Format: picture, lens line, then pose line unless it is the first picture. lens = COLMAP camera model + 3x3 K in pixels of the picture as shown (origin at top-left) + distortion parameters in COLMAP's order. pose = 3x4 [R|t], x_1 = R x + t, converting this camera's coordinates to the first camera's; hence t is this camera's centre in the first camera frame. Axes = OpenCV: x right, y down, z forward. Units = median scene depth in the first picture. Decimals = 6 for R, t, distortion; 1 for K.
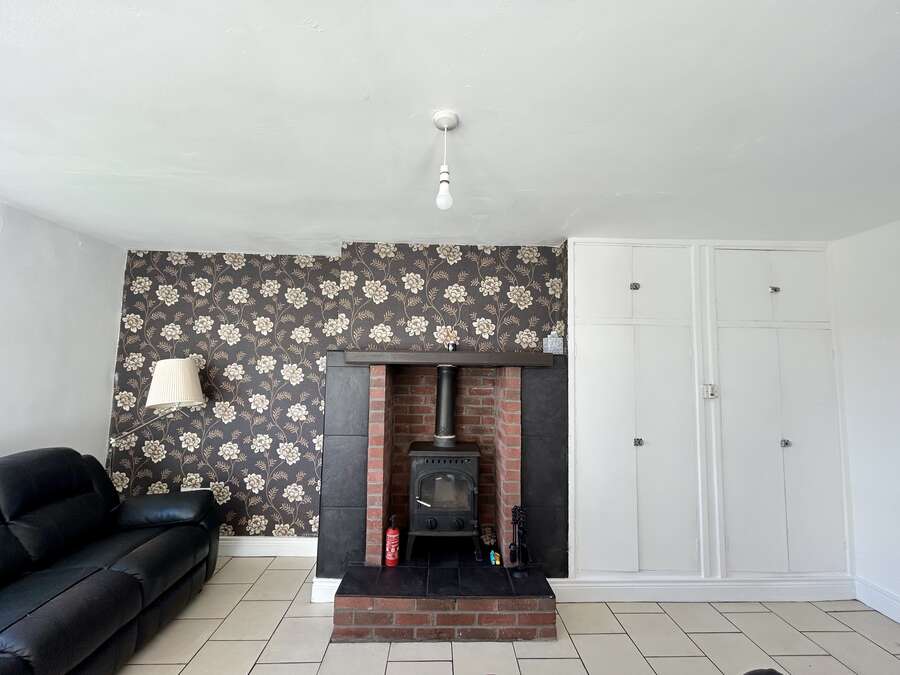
lens RADIAL K [[361.0, 0, 448.0], [0, 361.0, 338.8], [0, 0, 1]] dist [-0.001691, 0.000137]
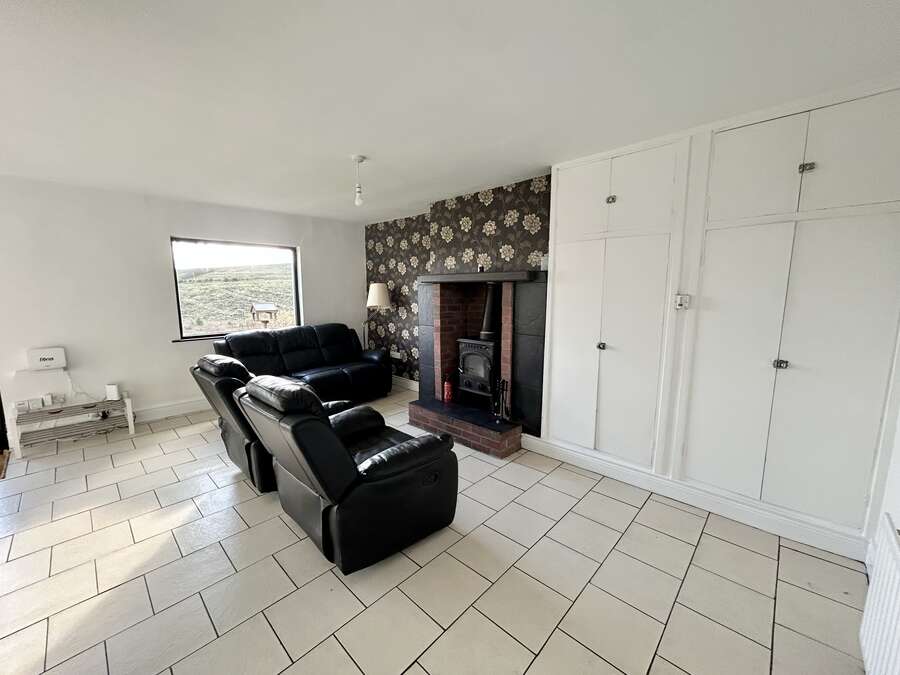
lens RADIAL K [[361.0, 0, 448.0], [0, 361.0, 338.8], [0, 0, 1]] dist [-0.001691, 0.000137]
pose [[0.704856, 0.079755, -0.704852, 0.891731], [0.069558, 0.981099, 0.180572, 0.024749], [0.705931, -0.176306, 0.685986, -0.098148]]
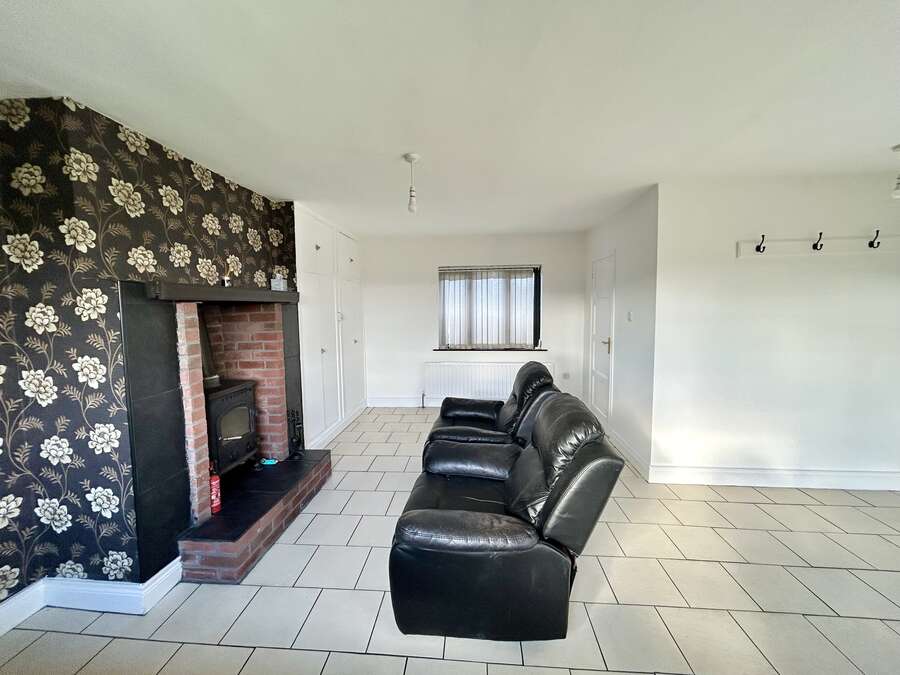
lens RADIAL K [[361.0, 0, 448.0], [0, 361.0, 338.8], [0, 0, 1]] dist [-0.001691, 0.000137]
pose [[0.104721, -0.104075, 0.989041, -0.864825], [-0.063351, 0.991791, 0.111072, 0.024101], [-0.992482, -0.074289, 0.097268, 0.287373]]
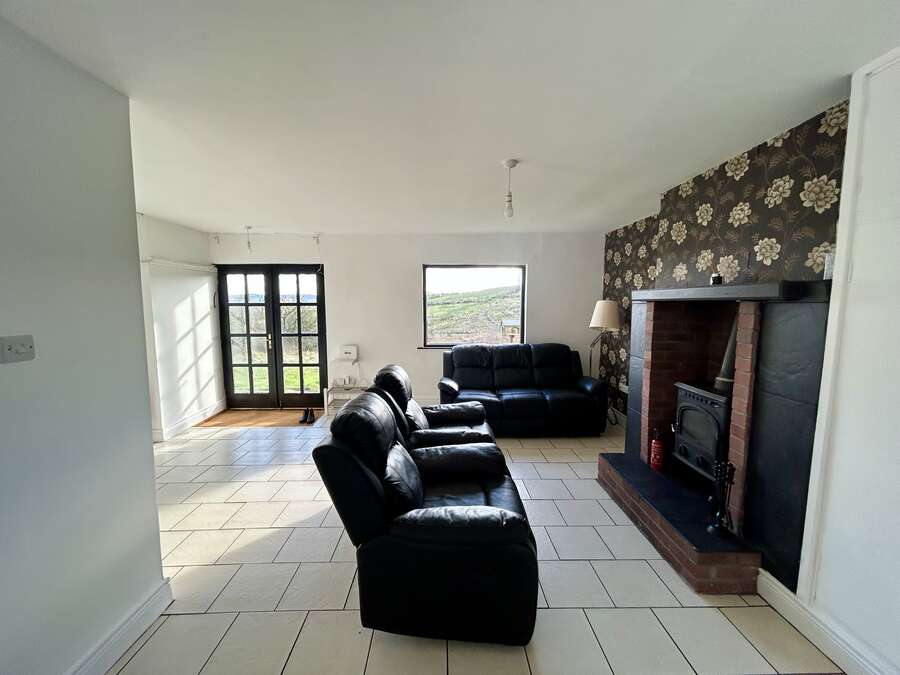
lens RADIAL K [[361.0, 0, 448.0], [0, 361.0, 338.8], [0, 0, 1]] dist [-0.001691, 0.000137]
pose [[-0.009500, 0.082280, -0.996564, 0.888555], [0.079146, 0.993544, 0.081276, 0.039195], [0.996818, -0.078102, -0.015951, 0.317979]]
